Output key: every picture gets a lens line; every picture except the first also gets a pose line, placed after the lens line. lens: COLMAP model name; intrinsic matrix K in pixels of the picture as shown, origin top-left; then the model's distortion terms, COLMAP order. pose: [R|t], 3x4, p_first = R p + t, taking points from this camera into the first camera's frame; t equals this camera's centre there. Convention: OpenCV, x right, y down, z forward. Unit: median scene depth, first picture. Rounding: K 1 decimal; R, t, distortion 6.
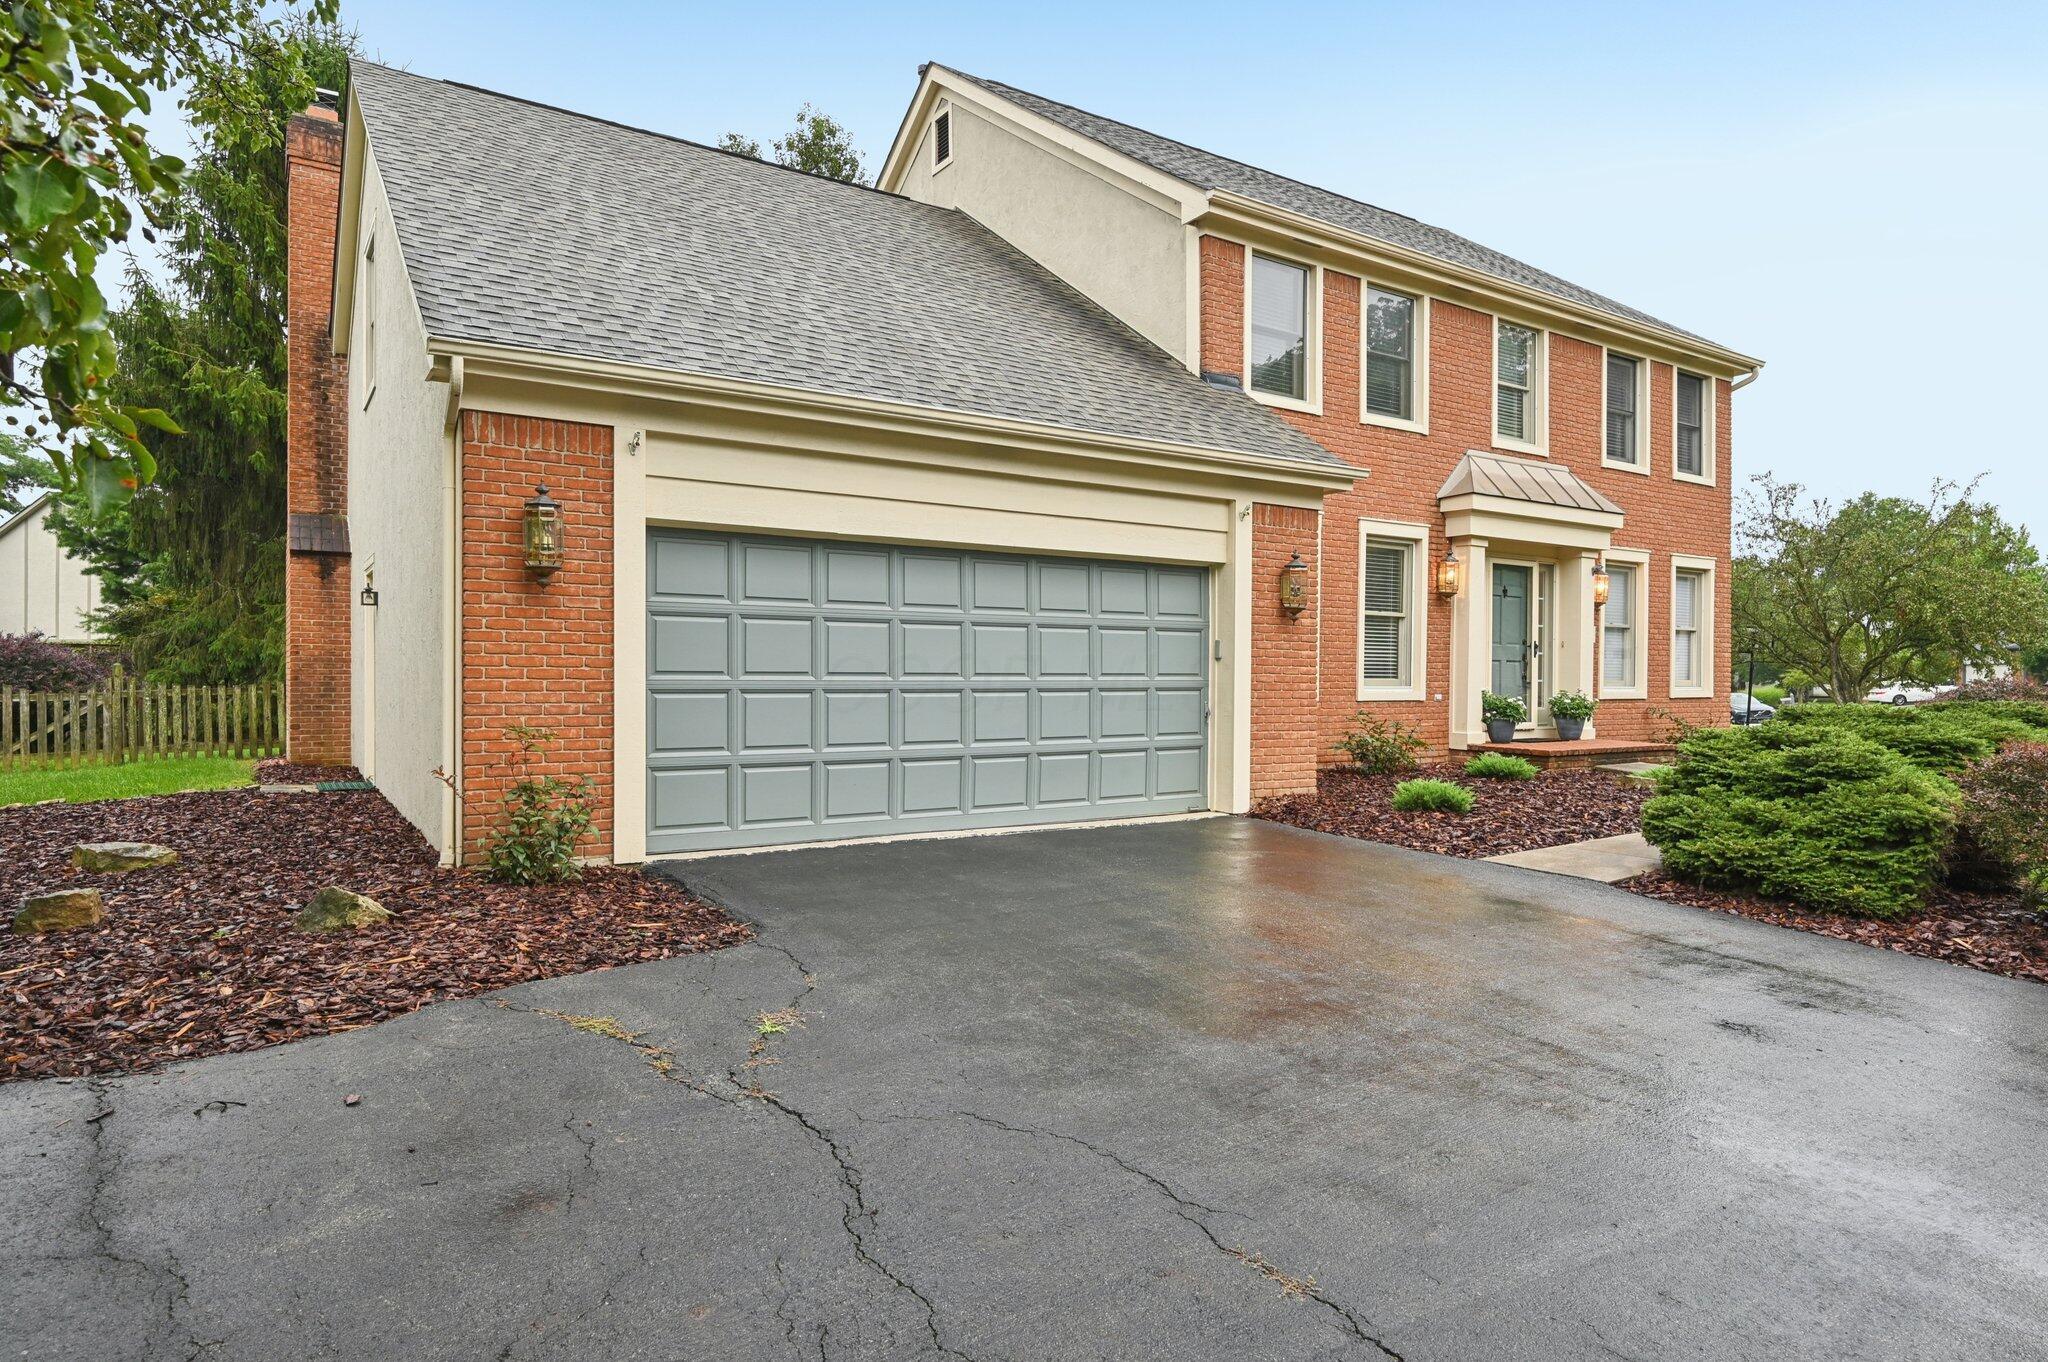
lens RADIAL K [[1195.0, 0, 1021.5], [0, 1195.0, 688.6], [0, 0, 1]] dist [-0.007086, -0.000452]
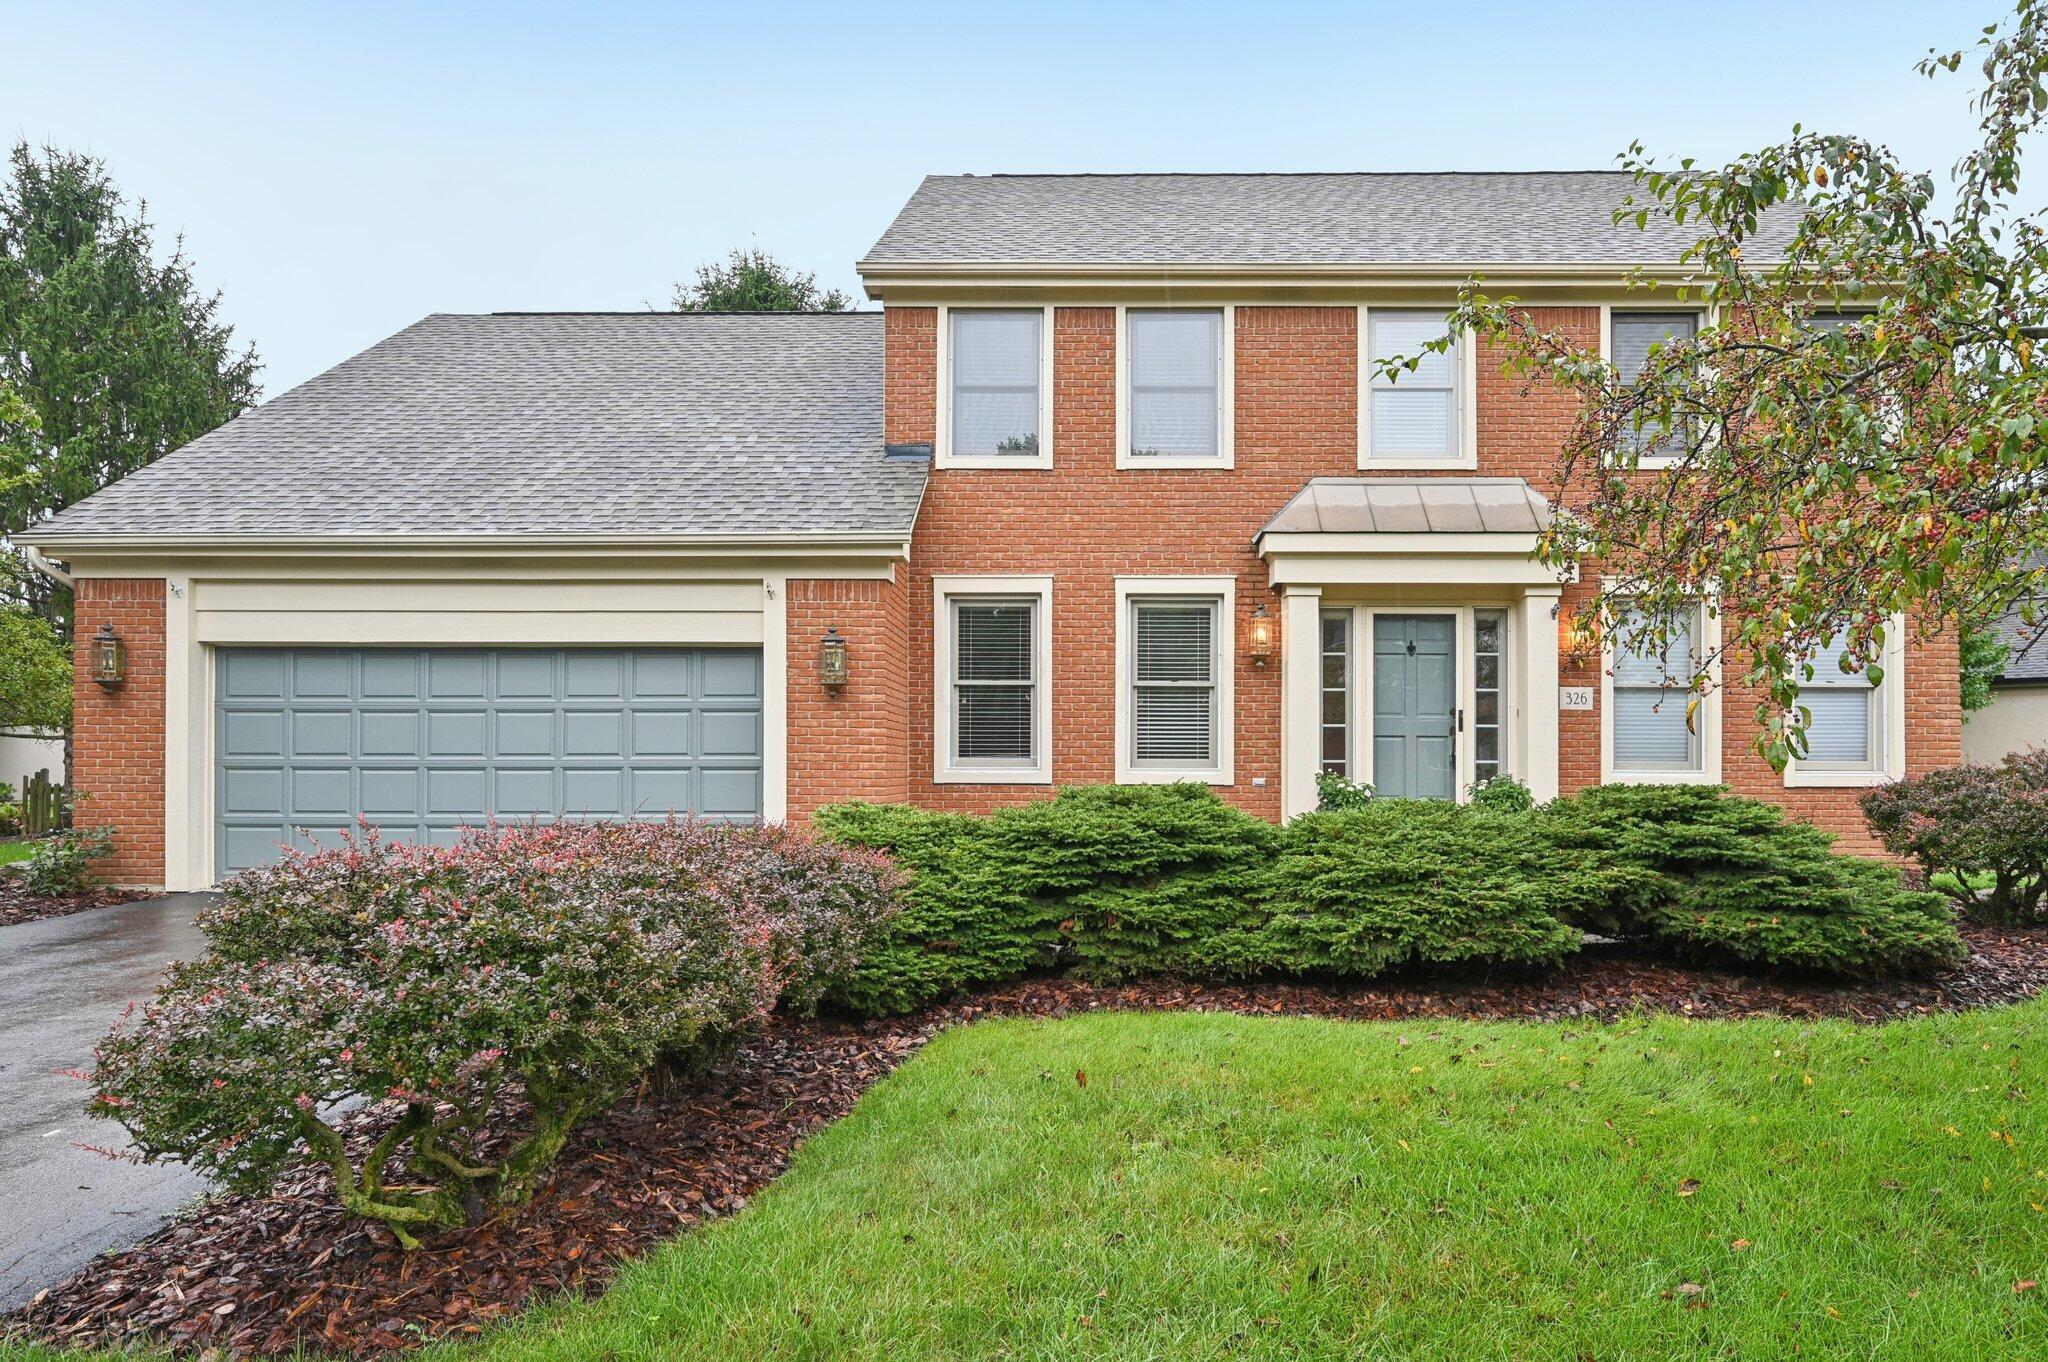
lens RADIAL K [[1195.0, 0, 1057.9], [0, 1195.0, 750.0], [0, 0, 1]] dist [-0.007086, -0.000452]
pose [[0.823795, -0.009379, -0.566810, 0.744815], [-0.004590, 0.999720, -0.023214, 0.005598], [0.566869, 0.021726, 0.823521, 0.252234]]
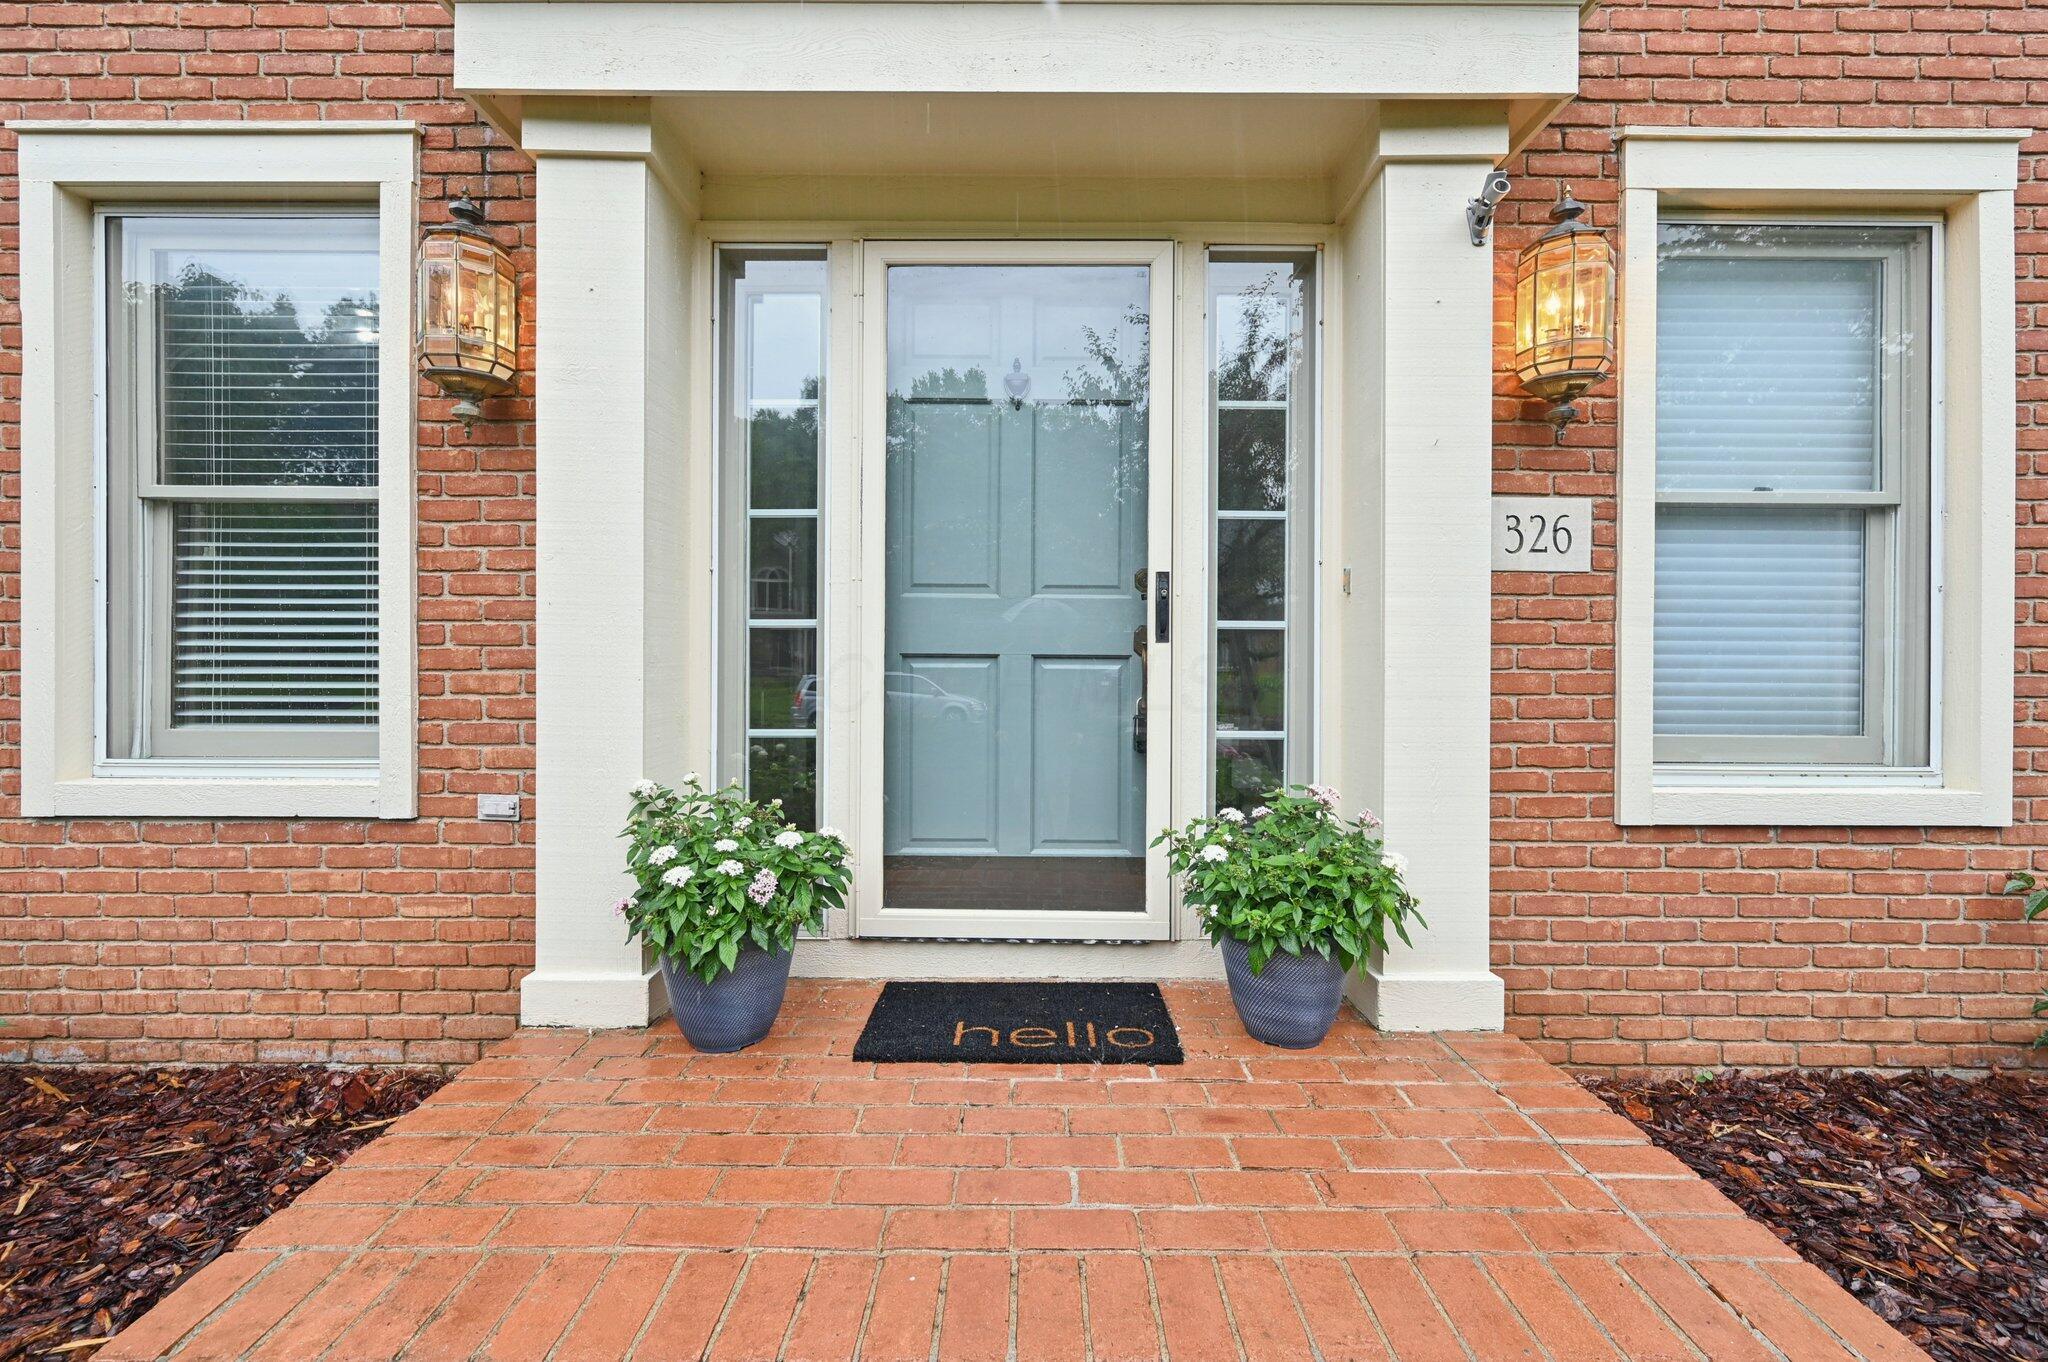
lens RADIAL K [[832.9, 0, 1027.2], [0, 832.9, 660.1], [0, 0, 1]] dist [-0.000594, -0.000274]
pose [[0.833631, -0.000083, -0.552323, 0.570183], [-0.004566, 0.999965, -0.007041, -0.024337], [0.552304, 0.008392, 0.833601, 0.967577]]
